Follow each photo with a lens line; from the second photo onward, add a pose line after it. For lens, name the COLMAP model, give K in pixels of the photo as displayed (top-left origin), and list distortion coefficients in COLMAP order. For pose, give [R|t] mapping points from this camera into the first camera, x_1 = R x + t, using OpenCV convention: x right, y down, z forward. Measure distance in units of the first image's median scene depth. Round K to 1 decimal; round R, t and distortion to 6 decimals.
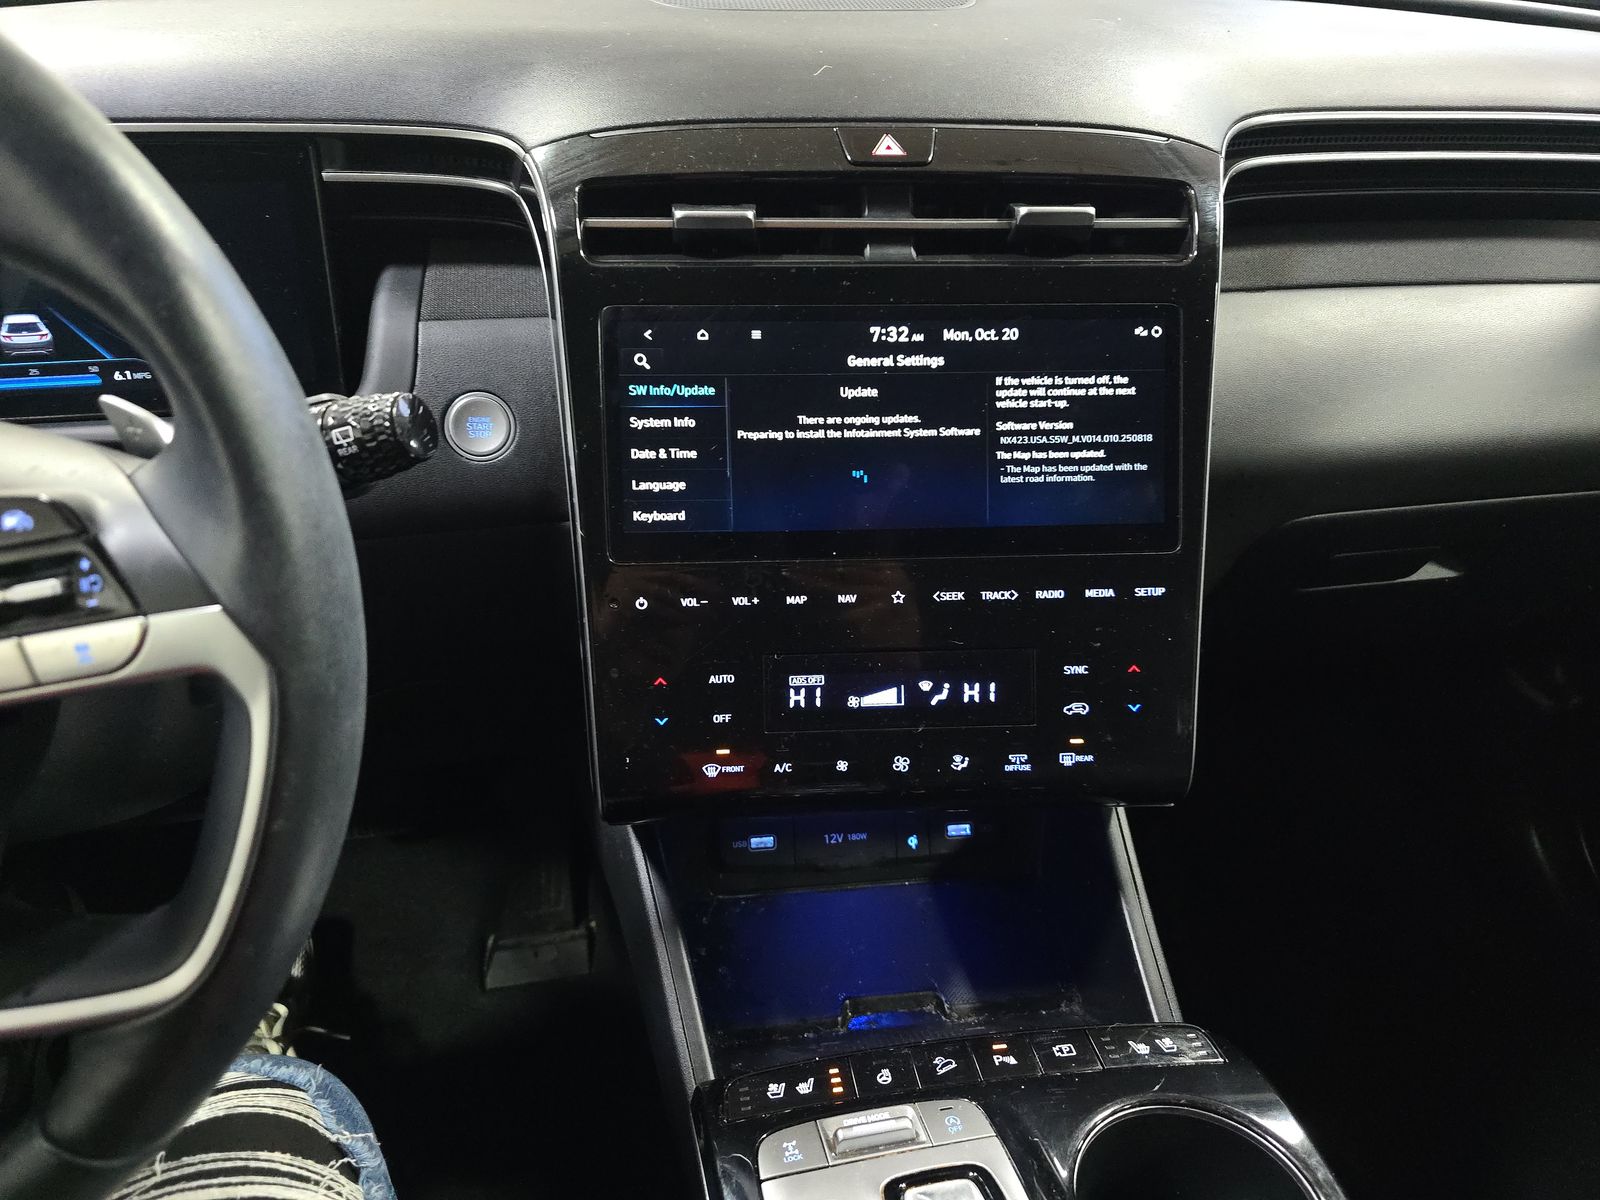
lens RADIAL K [[1055.5, 0, 786.1], [0, 1055.5, 612.3], [0, 0, 1]] dist [0.035820, -0.045951]
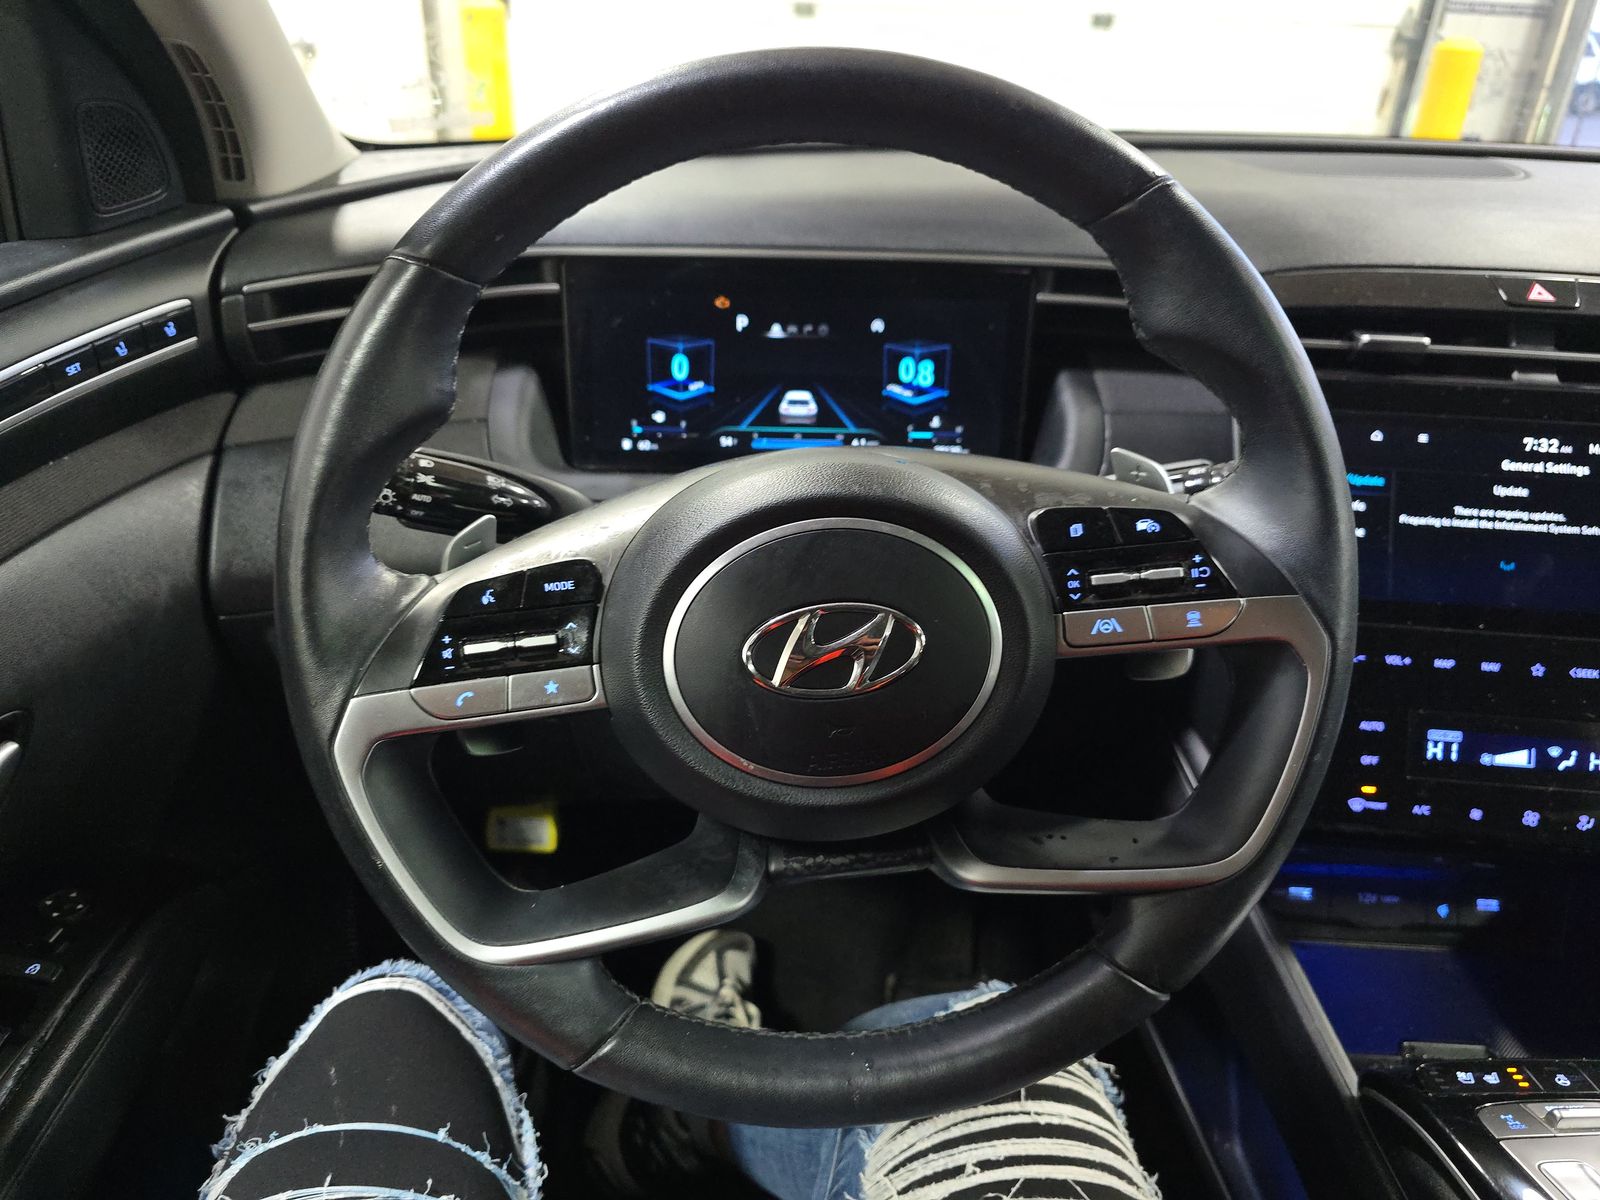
lens RADIAL K [[1055.5, 0, 798.2], [0, 1055.5, 603.5], [0, 0, 1]] dist [0.035820, -0.045951]
pose [[0.983885, 0.083321, -0.158203, -0.505706], [-0.100435, 0.989551, -0.103444, 0.113958], [0.147931, 0.117666, 0.981973, -0.252895]]
